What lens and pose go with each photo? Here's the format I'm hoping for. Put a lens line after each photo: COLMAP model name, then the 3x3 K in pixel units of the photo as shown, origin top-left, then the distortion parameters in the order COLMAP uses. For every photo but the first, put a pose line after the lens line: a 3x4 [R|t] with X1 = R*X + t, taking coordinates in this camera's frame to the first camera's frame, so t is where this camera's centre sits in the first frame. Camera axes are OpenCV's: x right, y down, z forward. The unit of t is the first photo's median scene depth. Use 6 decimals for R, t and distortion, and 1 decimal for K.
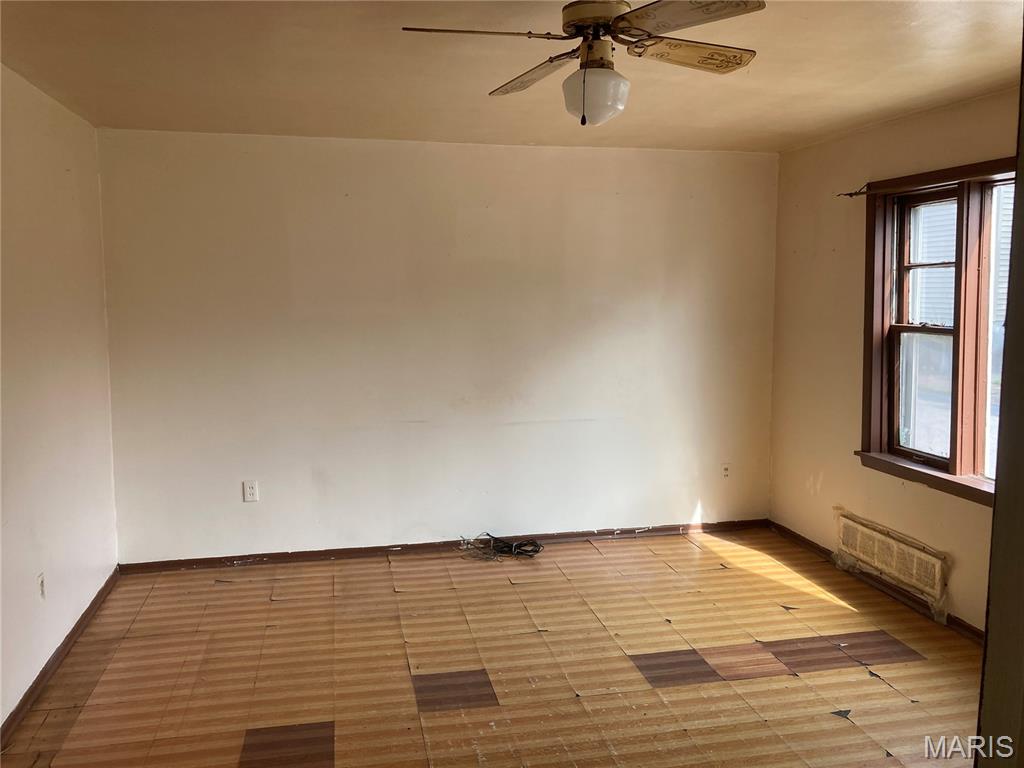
lens RADIAL K [[854.0, 0, 498.5], [0, 854.0, 335.5], [0, 0, 1]] dist [0.054919, 0.003008]
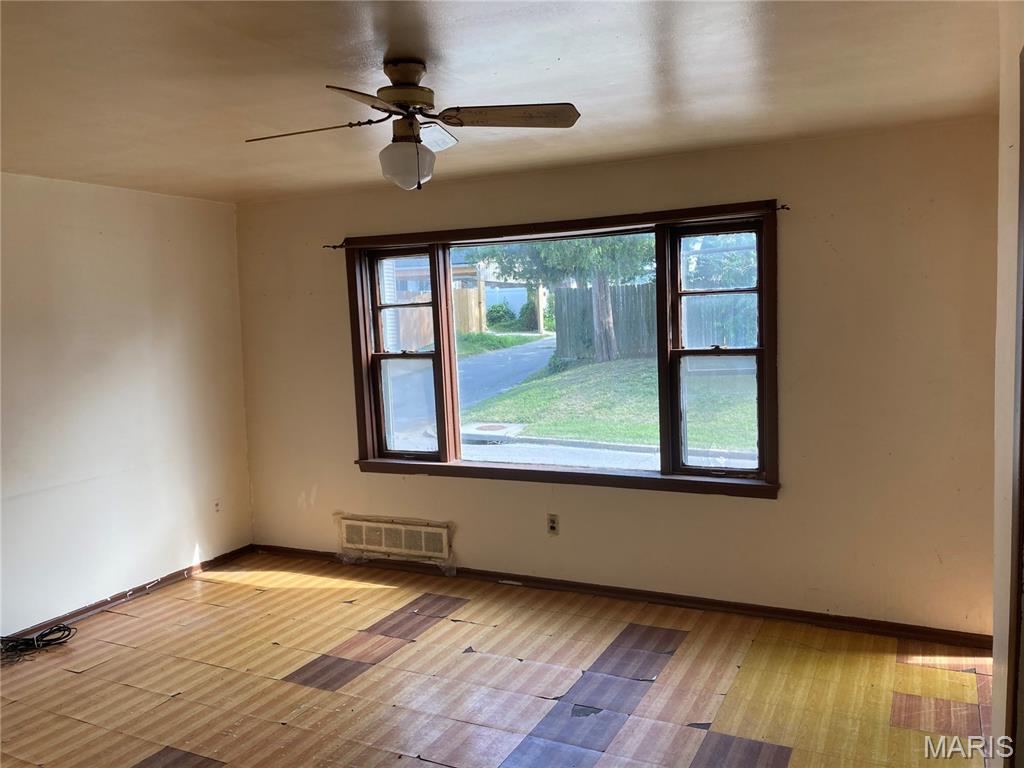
lens RADIAL K [[854.0, 0, 498.5], [0, 854.0, 335.5], [0, 0, 1]] dist [0.054919, 0.003008]
pose [[0.644687, -0.040803, 0.763357, -0.373730], [0.078416, 0.996837, -0.012944, -0.008770], [-0.760414, 0.068204, 0.645847, 0.075194]]
